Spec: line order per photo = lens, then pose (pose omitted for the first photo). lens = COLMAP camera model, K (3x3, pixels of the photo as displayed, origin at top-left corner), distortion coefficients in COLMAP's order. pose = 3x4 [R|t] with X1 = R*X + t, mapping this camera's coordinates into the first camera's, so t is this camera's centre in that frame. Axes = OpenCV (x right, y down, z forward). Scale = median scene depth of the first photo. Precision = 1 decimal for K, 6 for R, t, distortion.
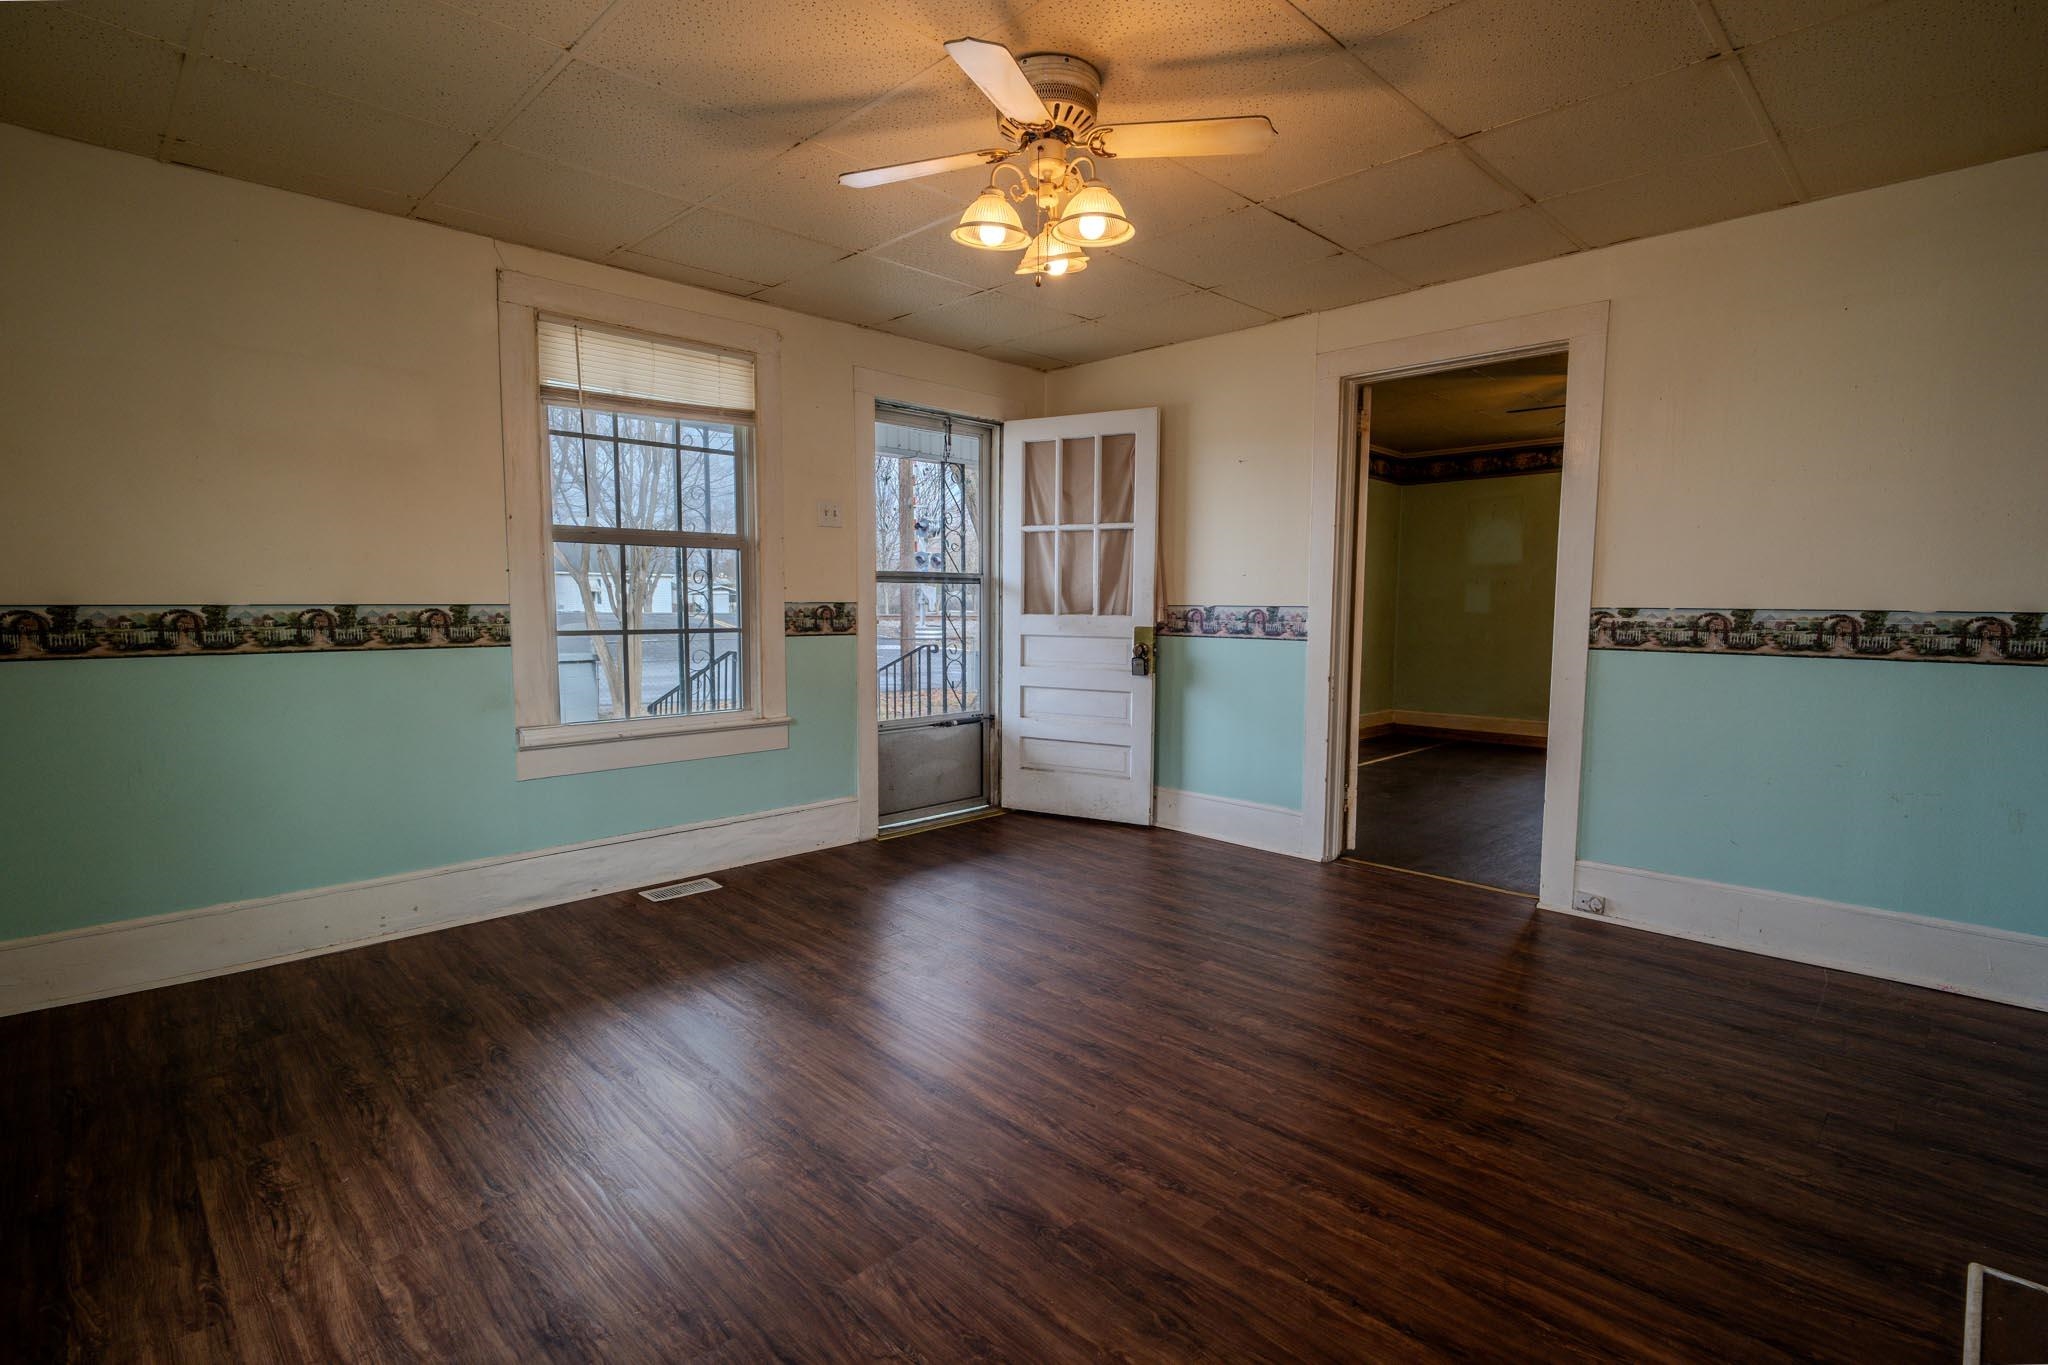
lens RADIAL K [[969.7, 0, 1024.0], [0, 969.7, 682.5], [0, 0, 1]] dist [0.014026, -0.012407]
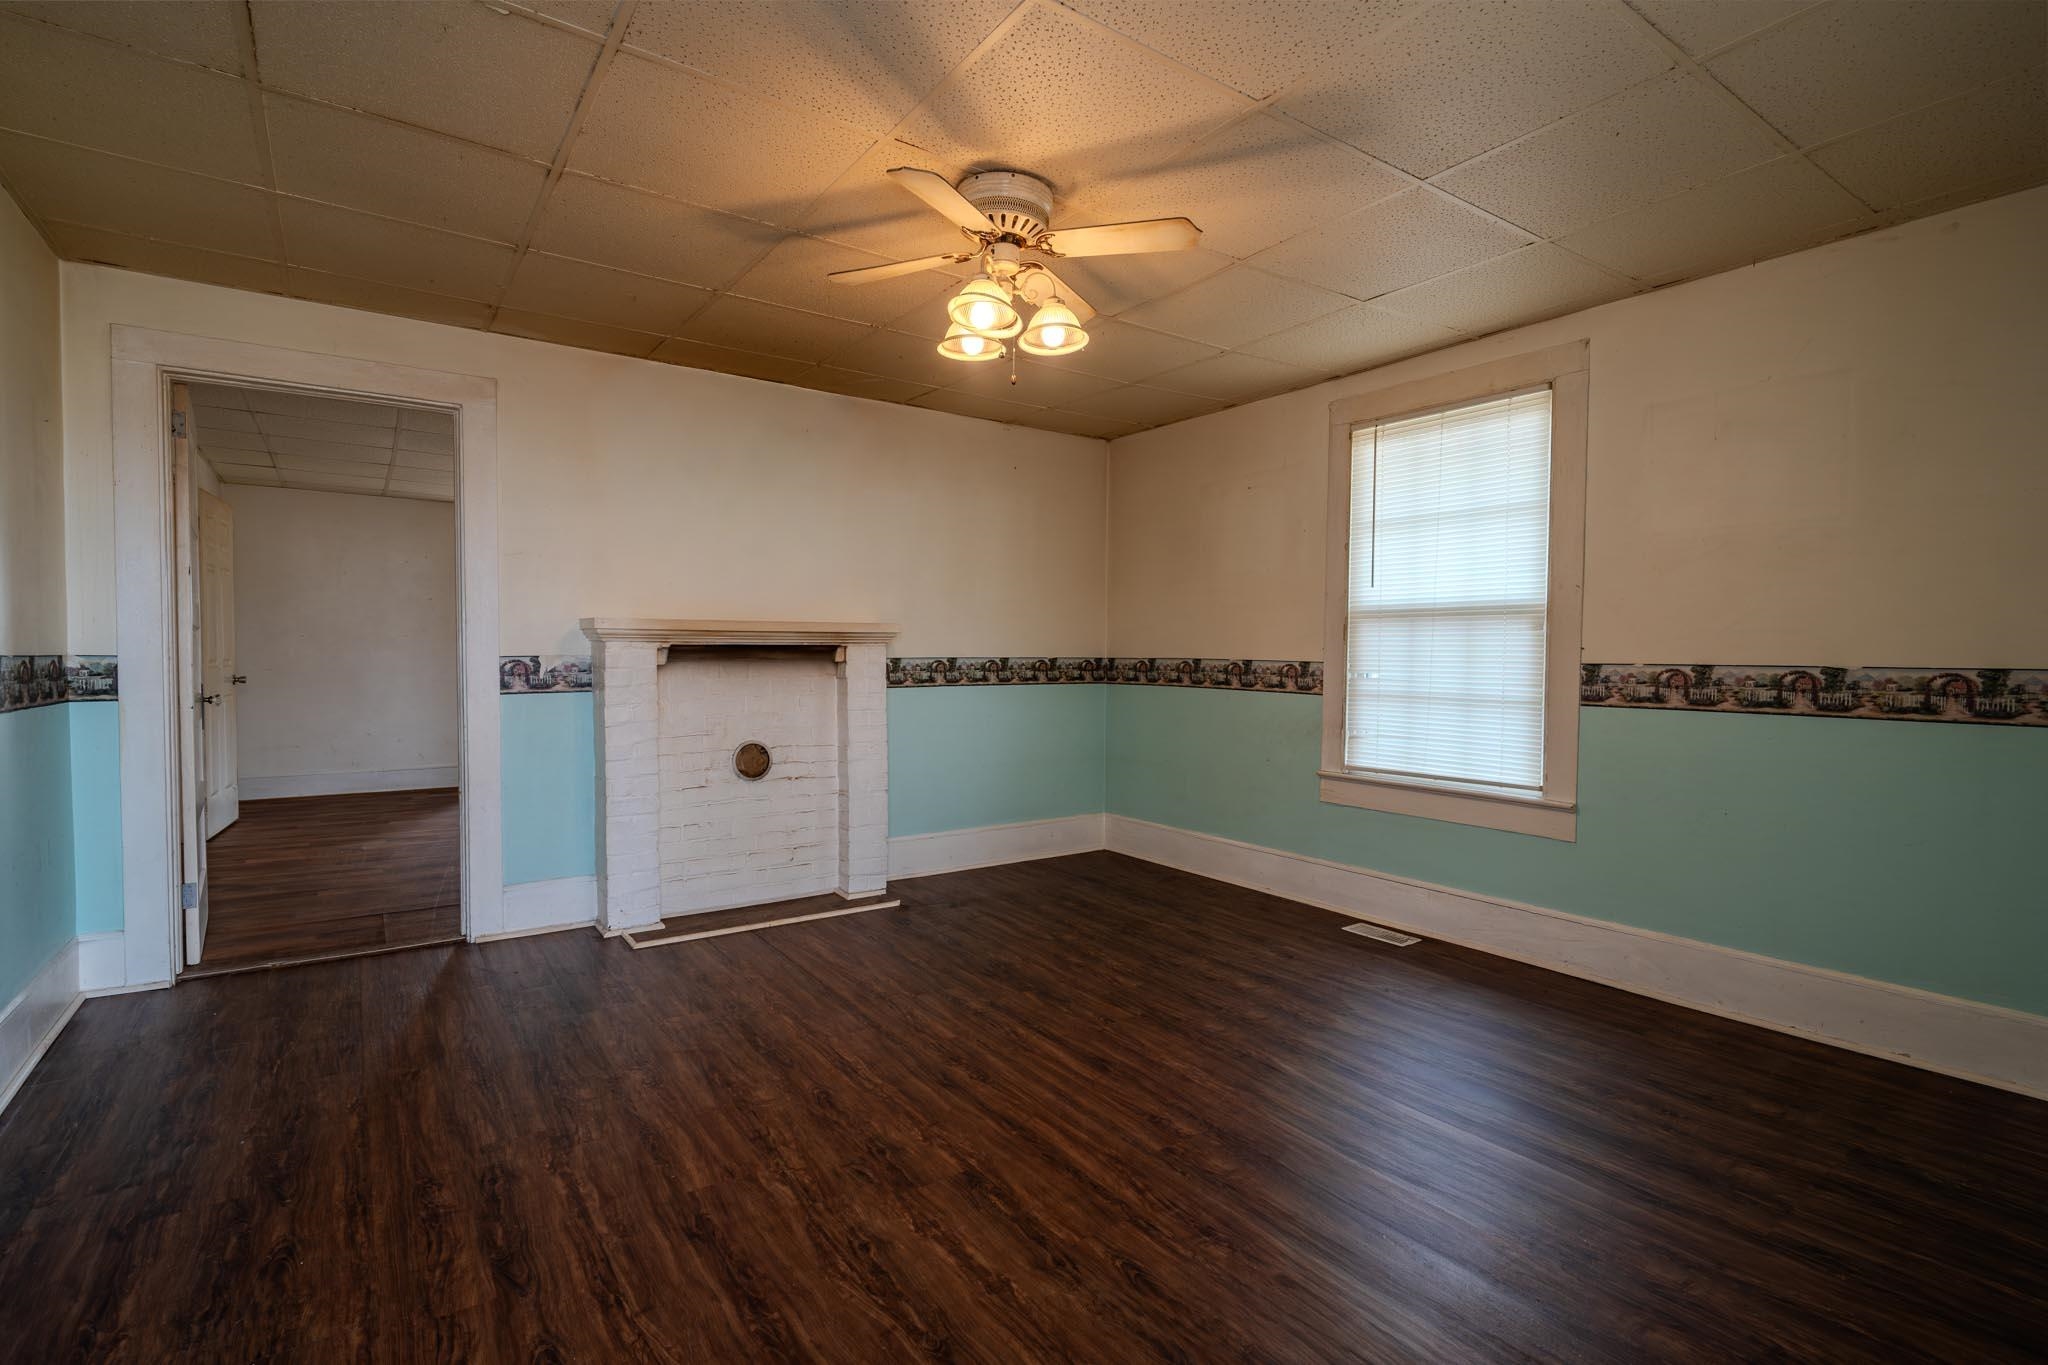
lens RADIAL K [[949.5, 0, 1024.0], [0, 949.5, 682.5], [0, 0, 1]] dist [0.007548, -0.012045]
pose [[-0.986215, -0.015821, 0.164708, -0.125293], [0.002891, 0.993619, 0.112749, -0.119911], [-0.165441, 0.111671, -0.979877, 1.433966]]
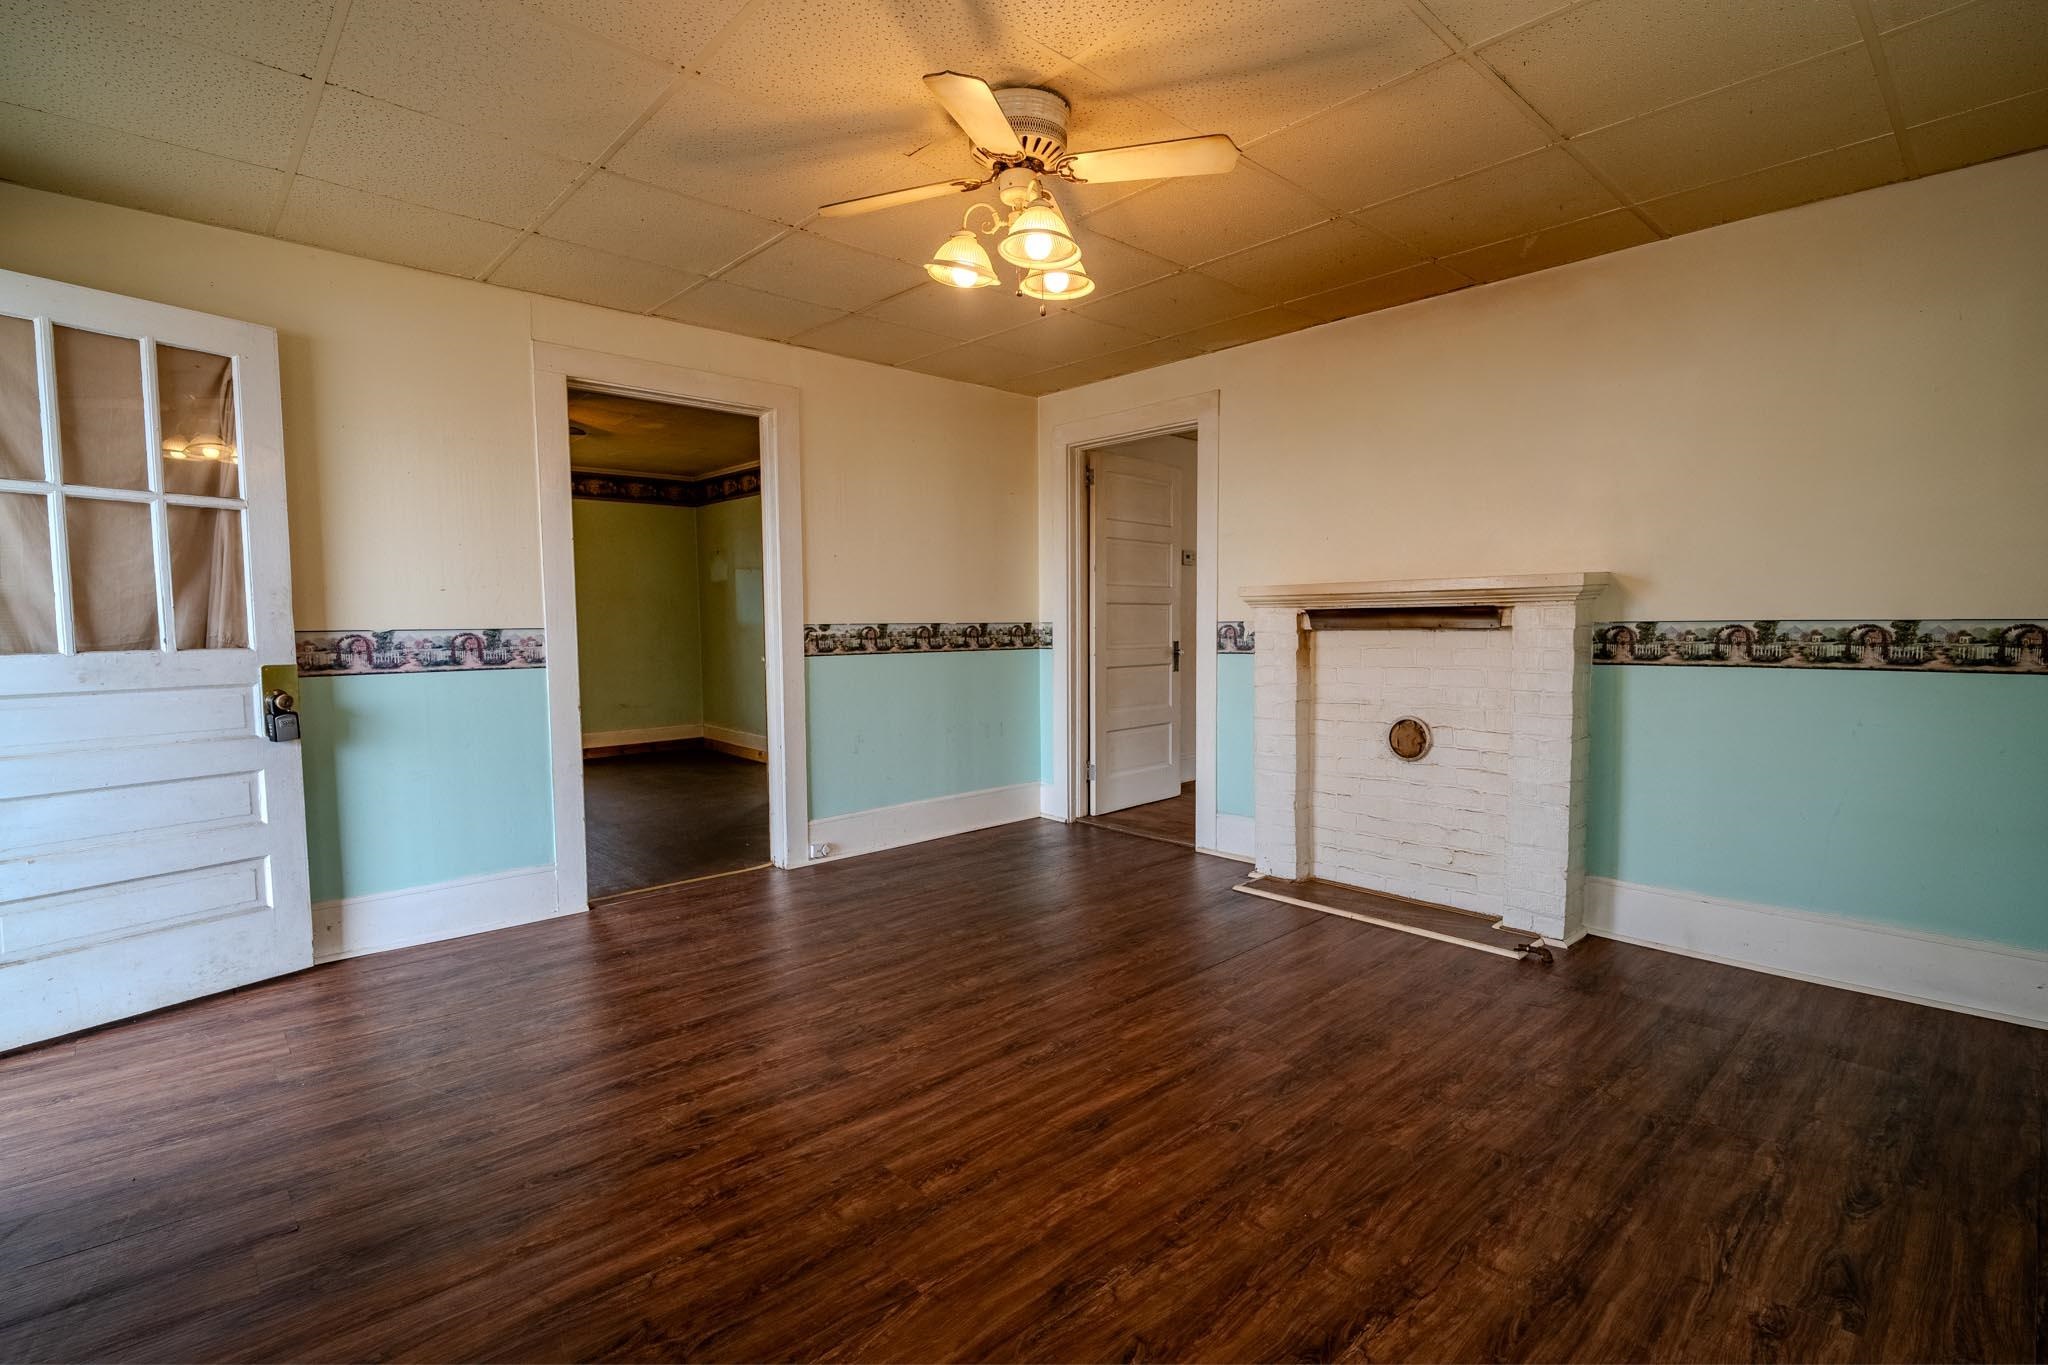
lens RADIAL K [[949.5, 0, 1024.0], [0, 949.5, 682.5], [0, 0, 1]] dist [0.007548, -0.012045]
pose [[0.035115, -0.071714, 0.996807, -0.681464], [0.092988, 0.993330, 0.068188, -0.060196], [-0.995048, 0.090297, 0.041549, 0.676837]]
